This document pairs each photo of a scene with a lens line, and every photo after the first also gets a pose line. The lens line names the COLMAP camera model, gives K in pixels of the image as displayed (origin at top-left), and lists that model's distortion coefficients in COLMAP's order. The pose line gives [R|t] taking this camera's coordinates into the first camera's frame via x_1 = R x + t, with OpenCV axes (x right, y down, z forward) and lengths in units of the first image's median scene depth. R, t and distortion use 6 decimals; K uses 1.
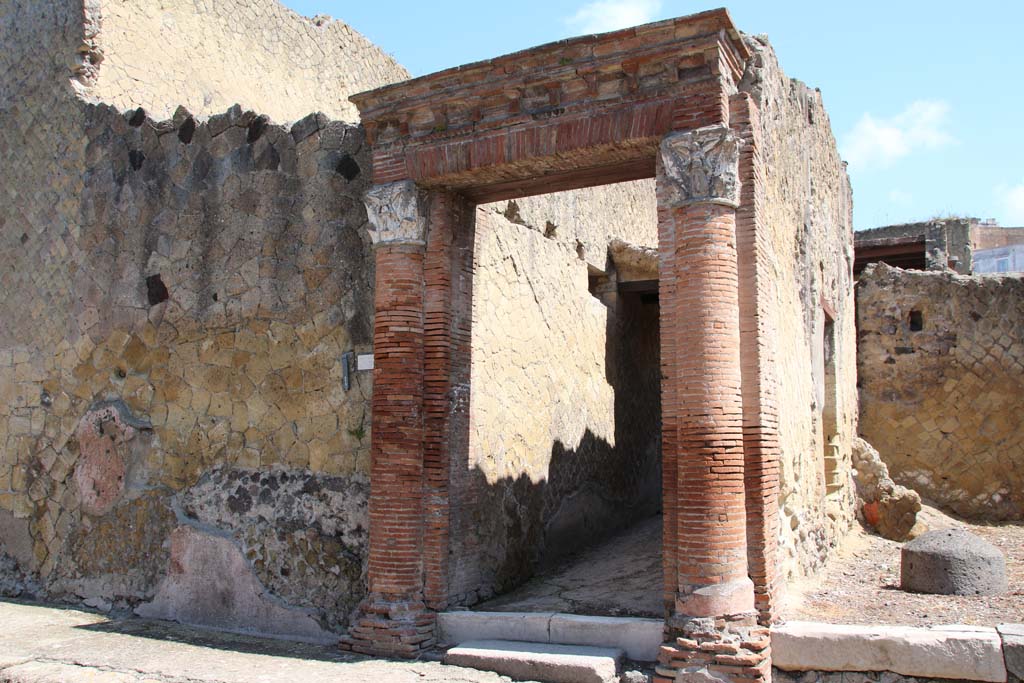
lens RADIAL K [[839.4, 0, 512.0], [0, 839.4, 341.5], [0, 0, 1]] dist [-0.114735, 0.003456]
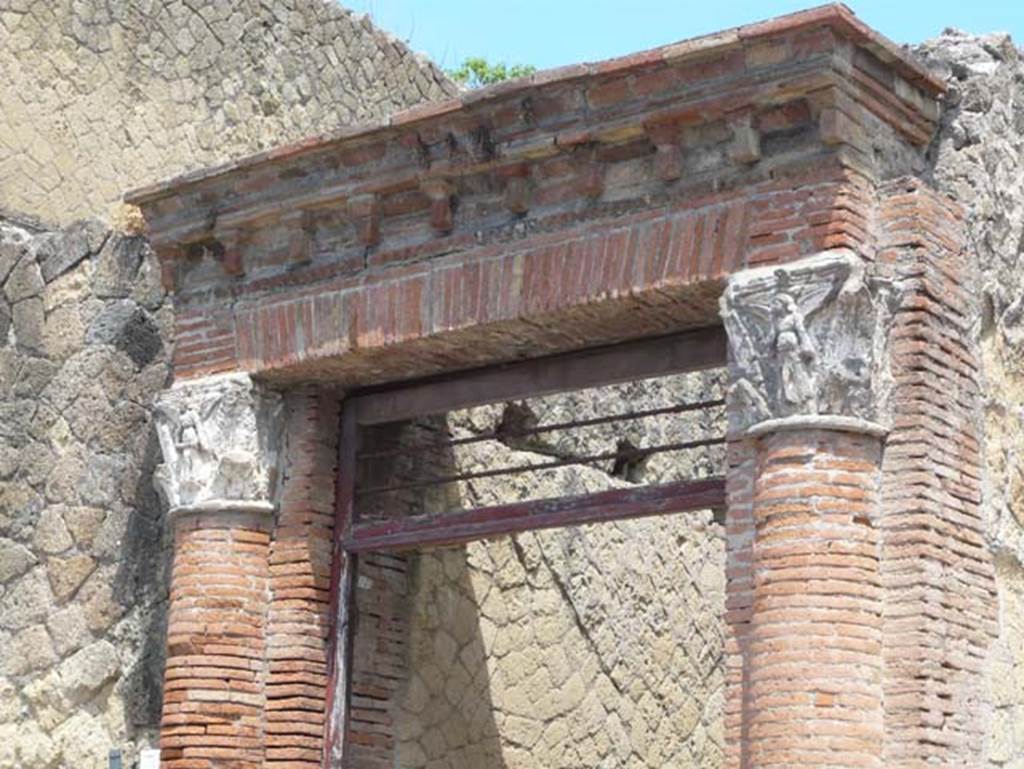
lens RADIAL K [[2165.7, 0, 512.0], [0, 2165.7, 384.5], [0, 0, 1]] dist [-0.066549, -0.391994]
pose [[0.986733, -0.013660, -0.161776, 0.219714], [-0.009171, 0.990173, -0.139546, -0.019419], [0.162092, 0.139178, 0.976911, -0.151858]]
